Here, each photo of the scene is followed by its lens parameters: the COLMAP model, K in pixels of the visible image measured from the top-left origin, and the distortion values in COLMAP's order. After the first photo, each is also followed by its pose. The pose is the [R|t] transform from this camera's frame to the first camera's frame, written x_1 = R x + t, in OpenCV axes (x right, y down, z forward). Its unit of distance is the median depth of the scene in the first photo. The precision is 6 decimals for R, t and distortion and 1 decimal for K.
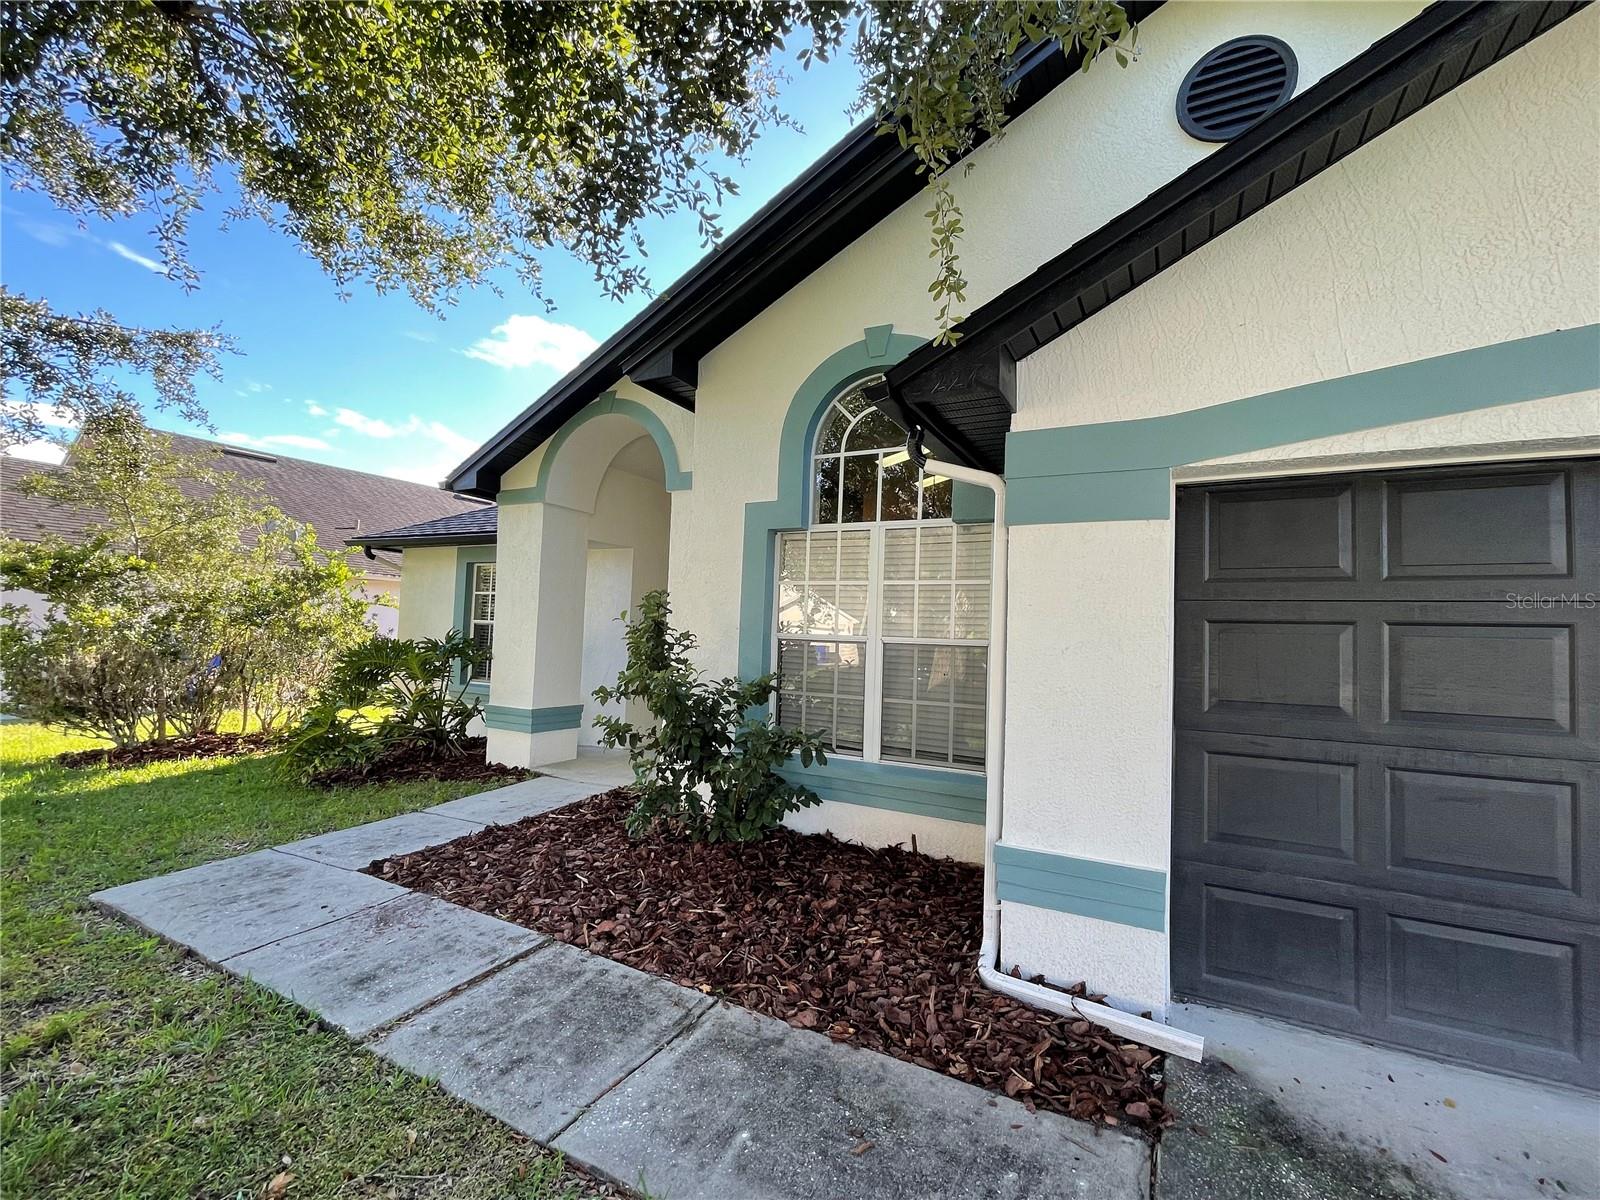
lens RADIAL K [[710.8, 0, 796.3], [0, 710.8, 606.3], [0, 0, 1]] dist [-0.000515, -0.000379]
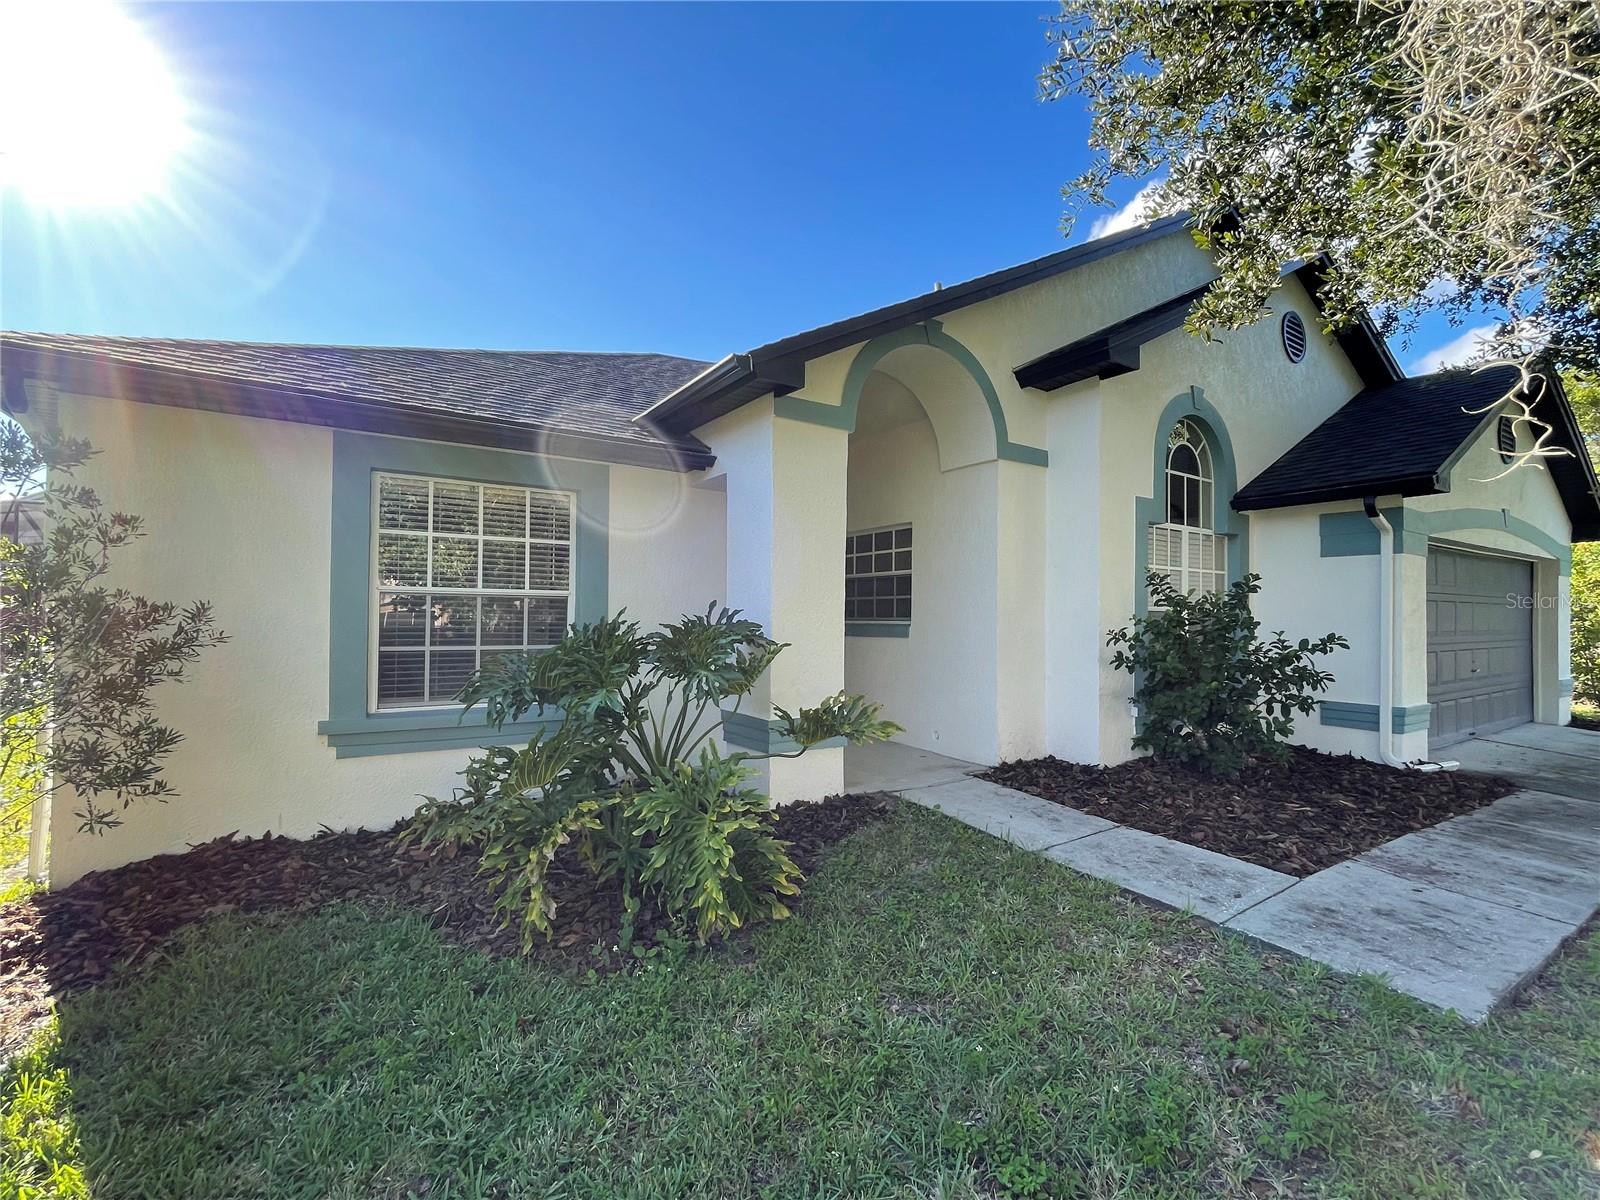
lens RADIAL K [[710.8, 0, 796.3], [0, 710.8, 606.3], [0, 0, 1]] dist [-0.000515, -0.000379]
pose [[0.471956, -0.017252, 0.881453, -1.928921], [-0.030739, 0.998879, 0.036008, 0.017183], [-0.881086, -0.044089, 0.470896, 1.306032]]
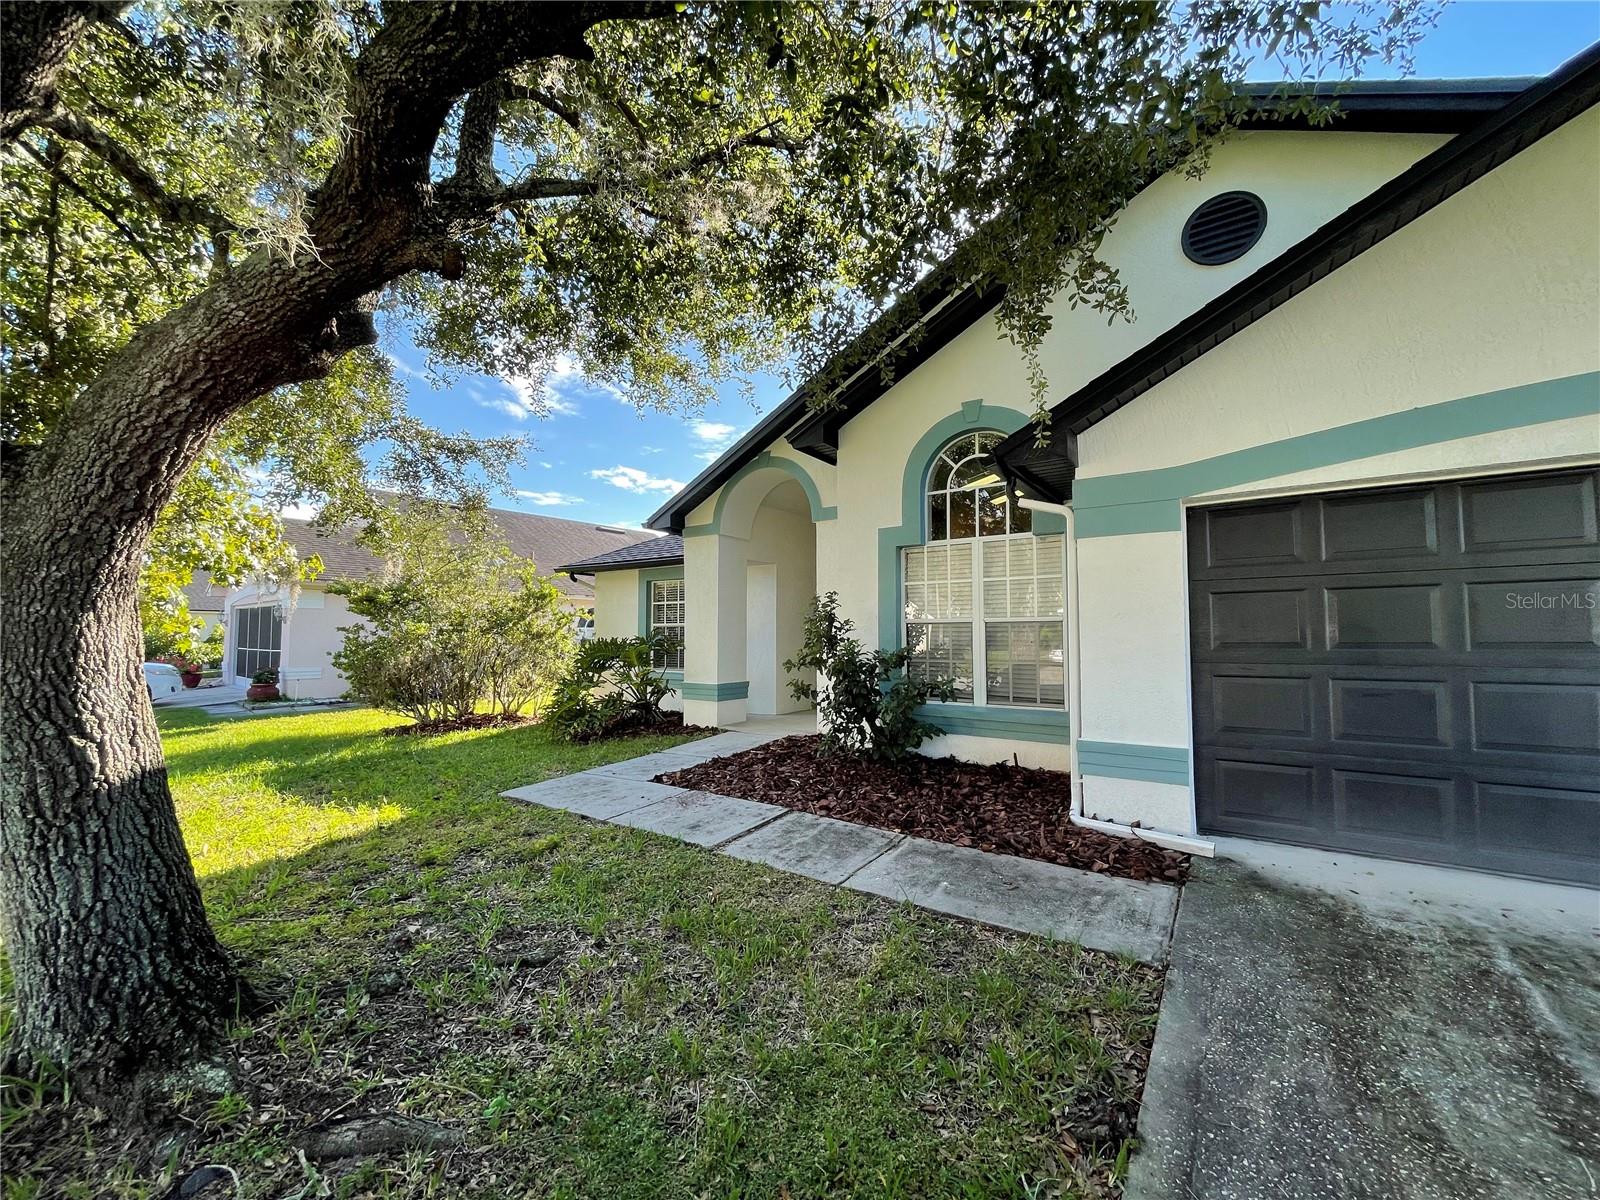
lens RADIAL K [[644.8, 0, 796.1], [0, 644.8, 607.4], [0, 0, 1]] dist [-0.001709, -0.000287]
pose [[0.993533, -0.042101, -0.105447, -0.146993], [0.041583, 0.999110, -0.007110, 0.019520], [0.105652, 0.002679, 0.994400, -0.409244]]
